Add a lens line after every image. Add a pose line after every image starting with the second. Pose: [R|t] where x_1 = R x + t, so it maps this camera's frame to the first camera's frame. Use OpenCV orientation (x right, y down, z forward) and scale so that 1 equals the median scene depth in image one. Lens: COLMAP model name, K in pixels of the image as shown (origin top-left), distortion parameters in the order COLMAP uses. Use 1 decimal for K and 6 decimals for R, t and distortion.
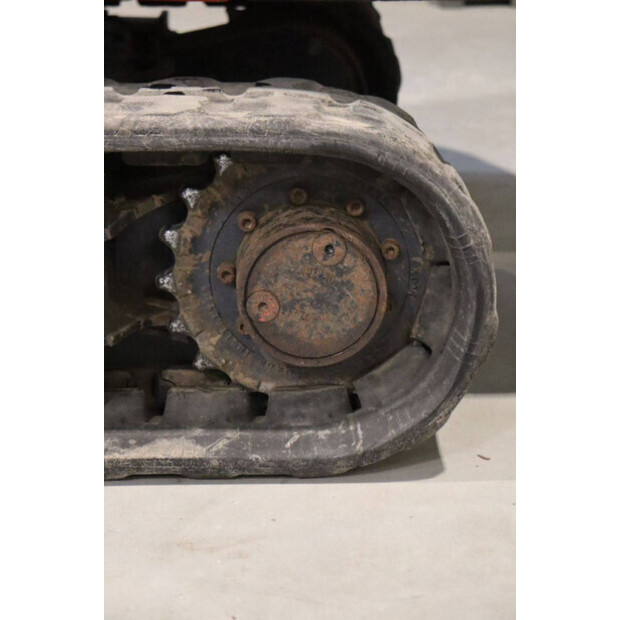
lens RADIAL K [[1473.9, 0, 307.7], [0, 1473.9, 306.5], [0, 0, 1]] dist [0.240690, 0.000000]
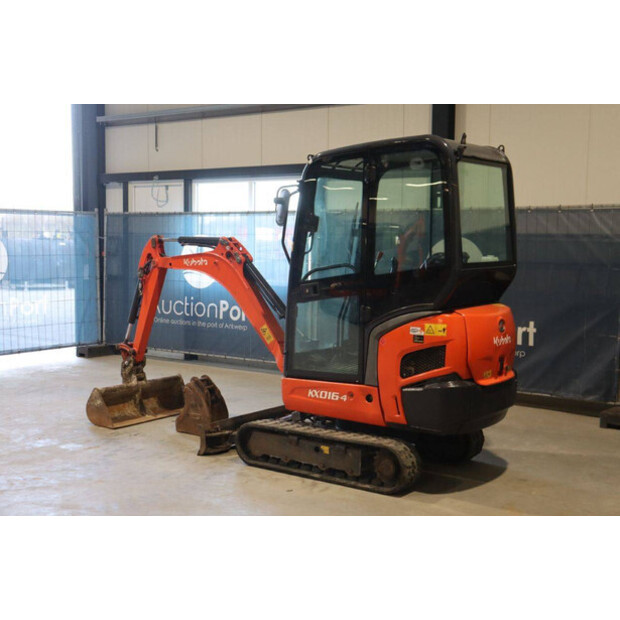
lens RADIAL K [[872.4, 0, 306.9], [0, 872.4, 299.7], [0, 0, 1]] dist [0.042554, 0.000000]
pose [[0.778348, 0.042899, -0.626366, 2.320462], [-0.210700, 0.957652, -0.196235, 0.122277], [0.591423, 0.284714, 0.754425, -2.666608]]
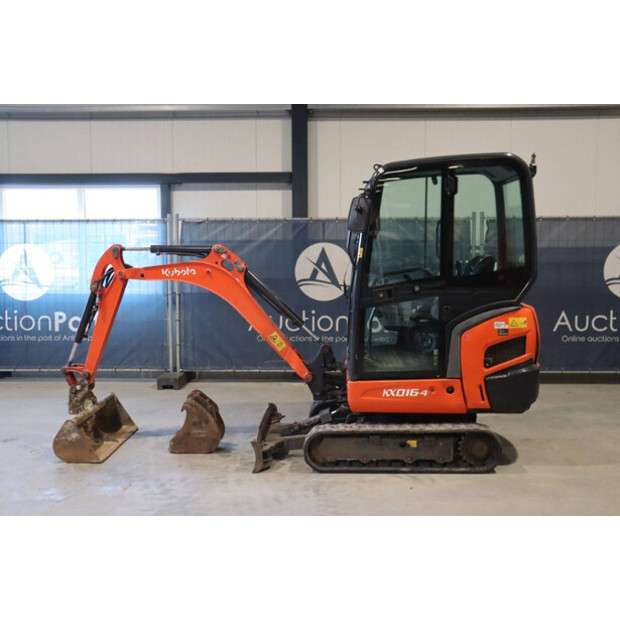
lens RADIAL K [[706.8, 0, 320.6], [0, 706.8, 303.6], [0, 0, 1]] dist [-0.034056, 0.000000]
pose [[0.997954, -0.006214, -0.063632, -0.604804], [-0.010199, 0.967048, -0.254388, 0.204533], [0.063116, 0.254516, 0.965007, -2.941801]]
